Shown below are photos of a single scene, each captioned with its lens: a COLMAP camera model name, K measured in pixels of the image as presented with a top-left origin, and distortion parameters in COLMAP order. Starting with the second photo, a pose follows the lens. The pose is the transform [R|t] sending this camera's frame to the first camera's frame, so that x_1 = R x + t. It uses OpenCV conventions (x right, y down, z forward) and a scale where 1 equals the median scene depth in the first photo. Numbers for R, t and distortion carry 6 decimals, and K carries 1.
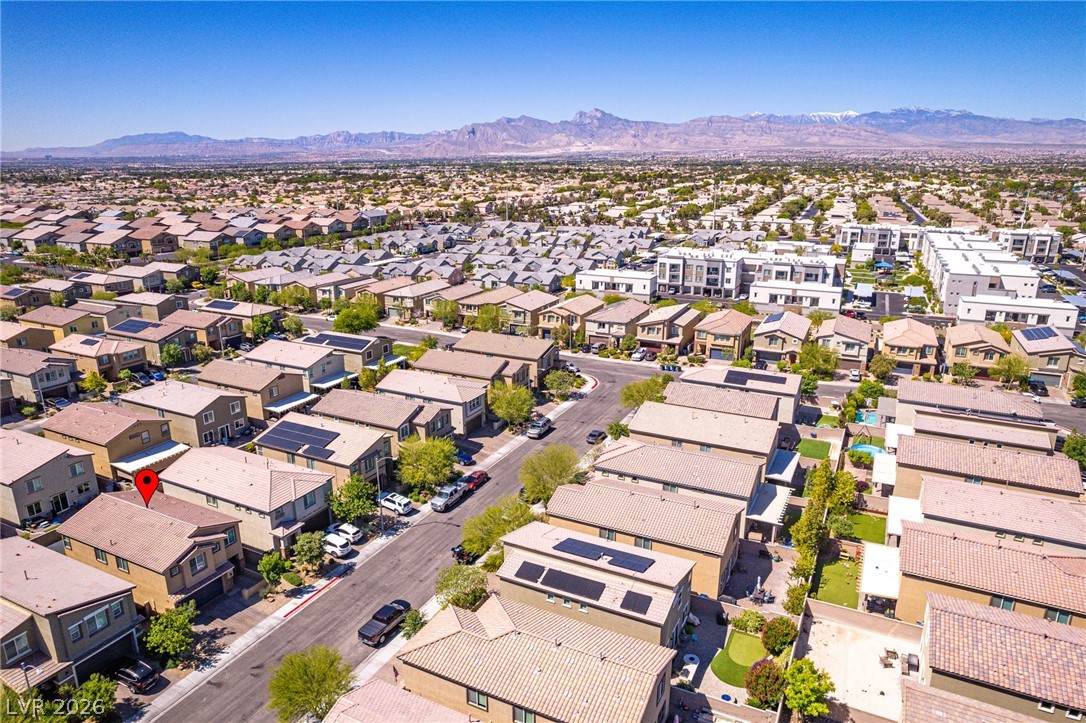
lens RADIAL K [[695.8, 0, 545.7], [0, 695.8, 357.8], [0, 0, 1]] dist [-0.077611, 0.070198]
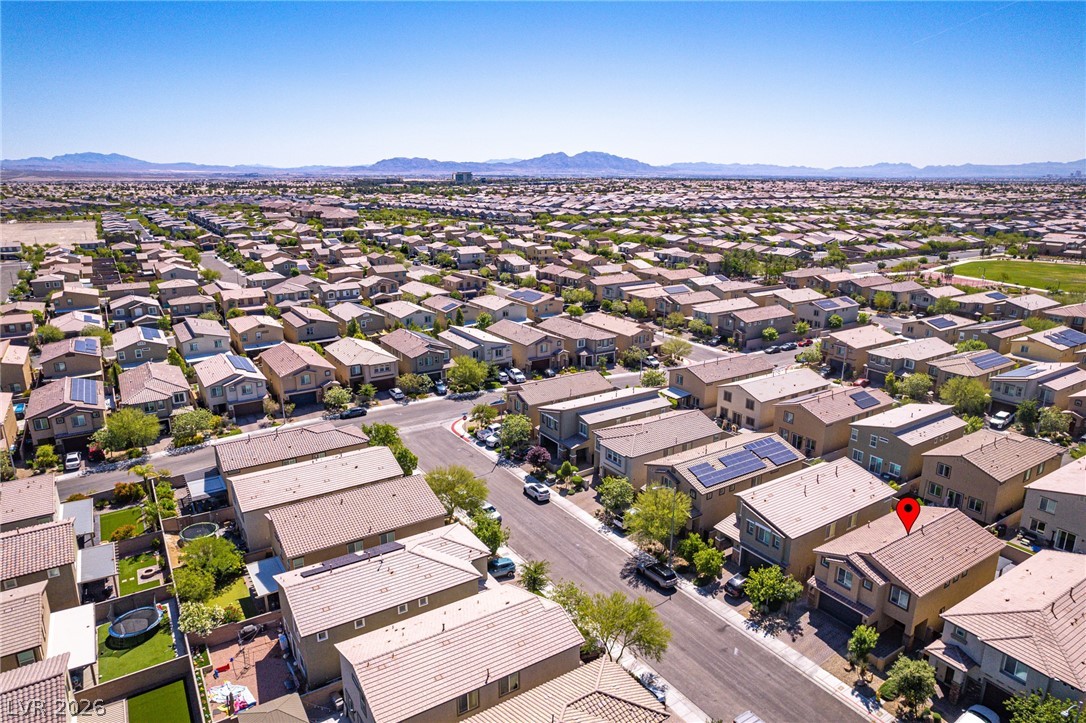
lens RADIAL K [[695.8, 0, 548.3], [0, 695.8, 352.1], [0, 0, 1]] dist [-0.077611, 0.070198]
pose [[-0.498577, 0.226536, -0.836721, 0.343230], [-0.241284, 0.890835, 0.384961, -0.200135], [0.832588, 0.393820, -0.389490, 0.699352]]
